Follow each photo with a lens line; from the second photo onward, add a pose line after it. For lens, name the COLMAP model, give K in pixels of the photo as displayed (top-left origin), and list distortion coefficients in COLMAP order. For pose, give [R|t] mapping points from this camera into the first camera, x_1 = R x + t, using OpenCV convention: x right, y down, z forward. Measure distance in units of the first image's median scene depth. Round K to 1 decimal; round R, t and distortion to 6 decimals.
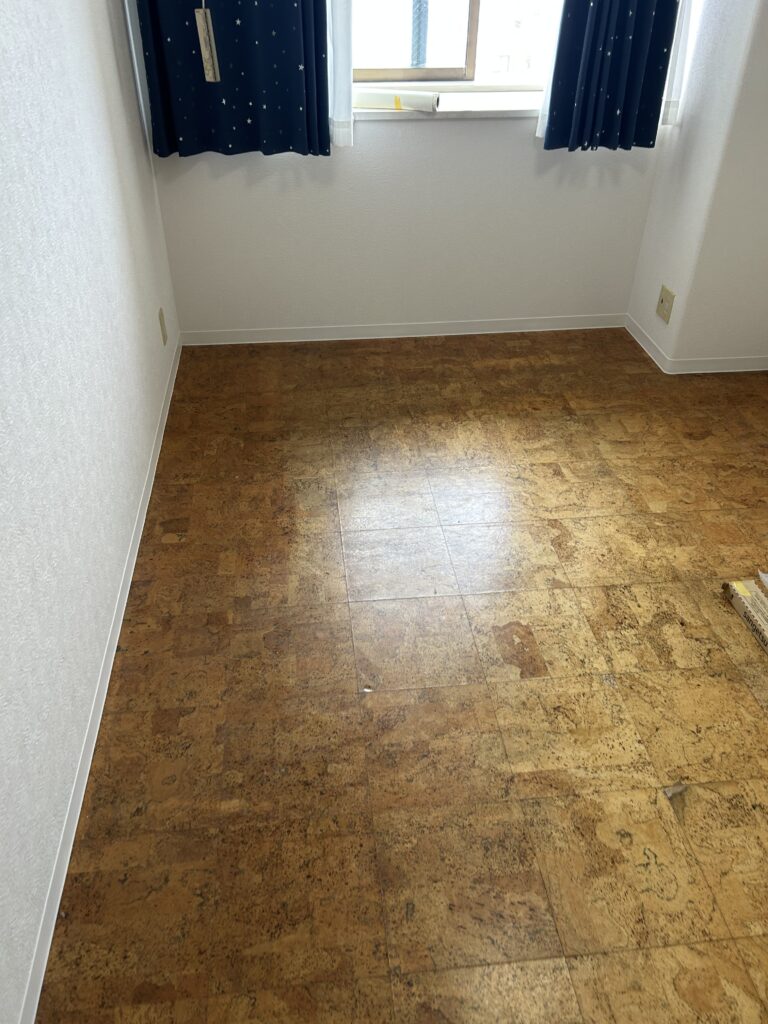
lens RADIAL K [[773.2, 0, 368.2], [0, 773.2, 502.0], [0, 0, 1]] dist [0.048781, -0.049025]
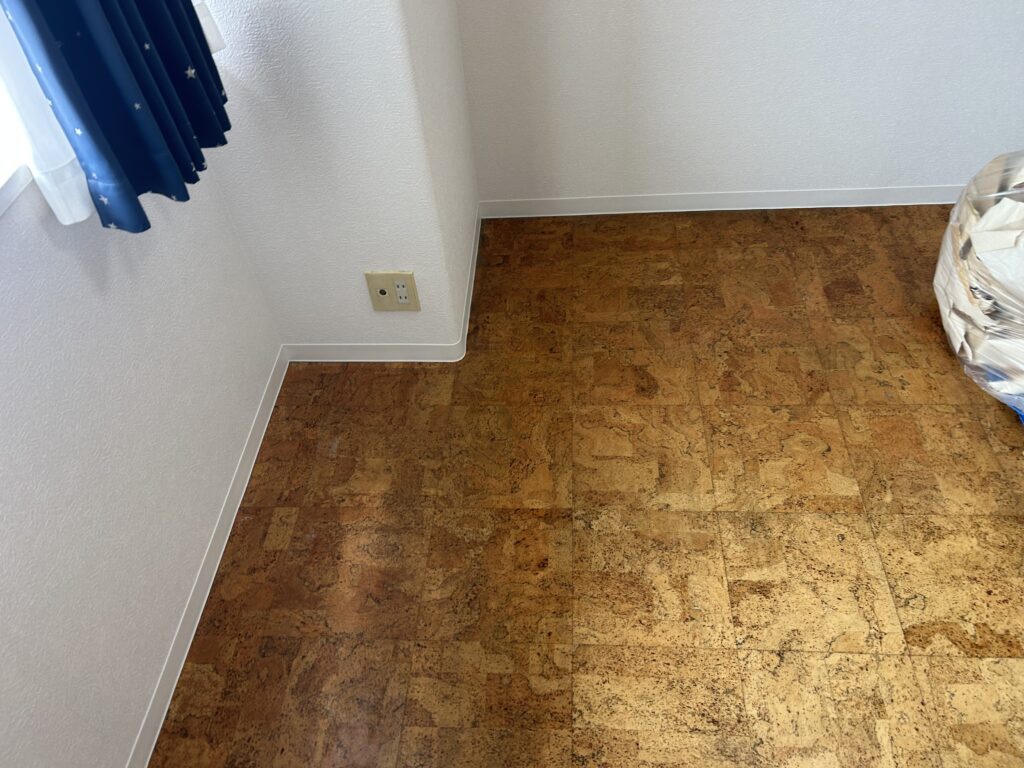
lens RADIAL K [[773.2, 0, 494.1], [0, 773.2, 392.9], [0, 0, 1]] dist [0.048781, -0.049025]
pose [[0.161544, -0.737080, 0.656214, -0.060208], [0.643516, 0.582807, 0.496209, -0.474067], [-0.748192, 0.342124, 0.568471, 0.651238]]
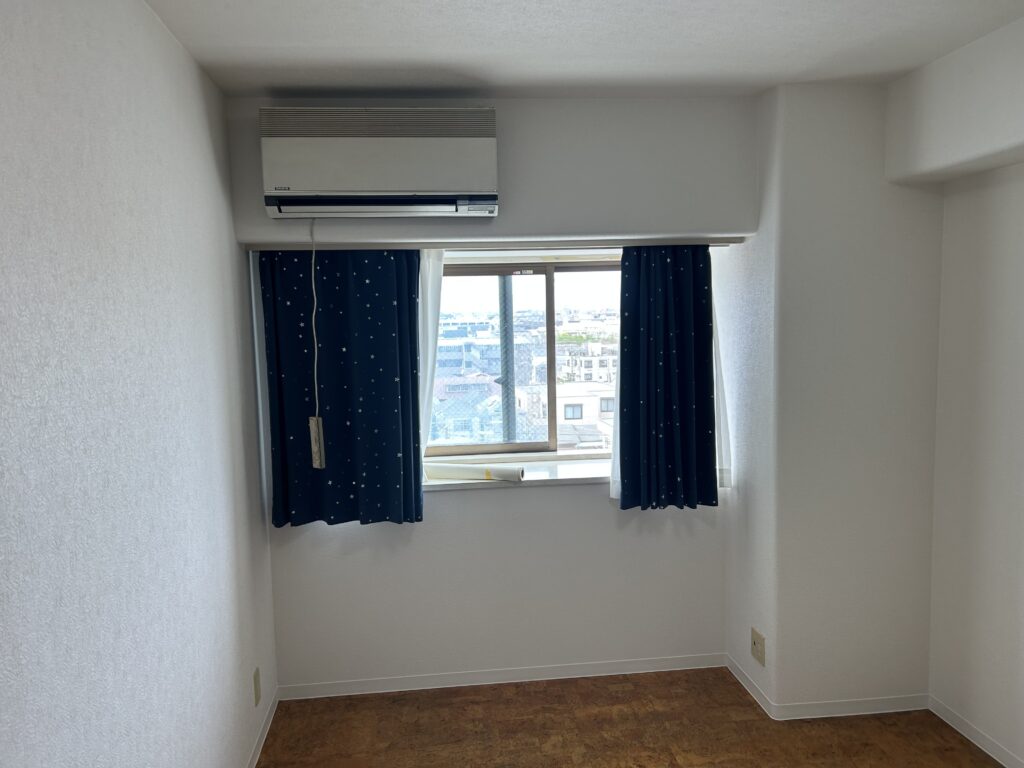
lens RADIAL K [[773.2, 0, 494.5], [0, 773.2, 406.3], [0, 0, 1]] dist [0.048781, -0.049025]
pose [[0.999570, -0.029309, -0.000944, 0.050501], [0.025078, 0.871093, -0.490477, -0.039081], [0.015198, 0.490242, 0.871454, -0.042420]]
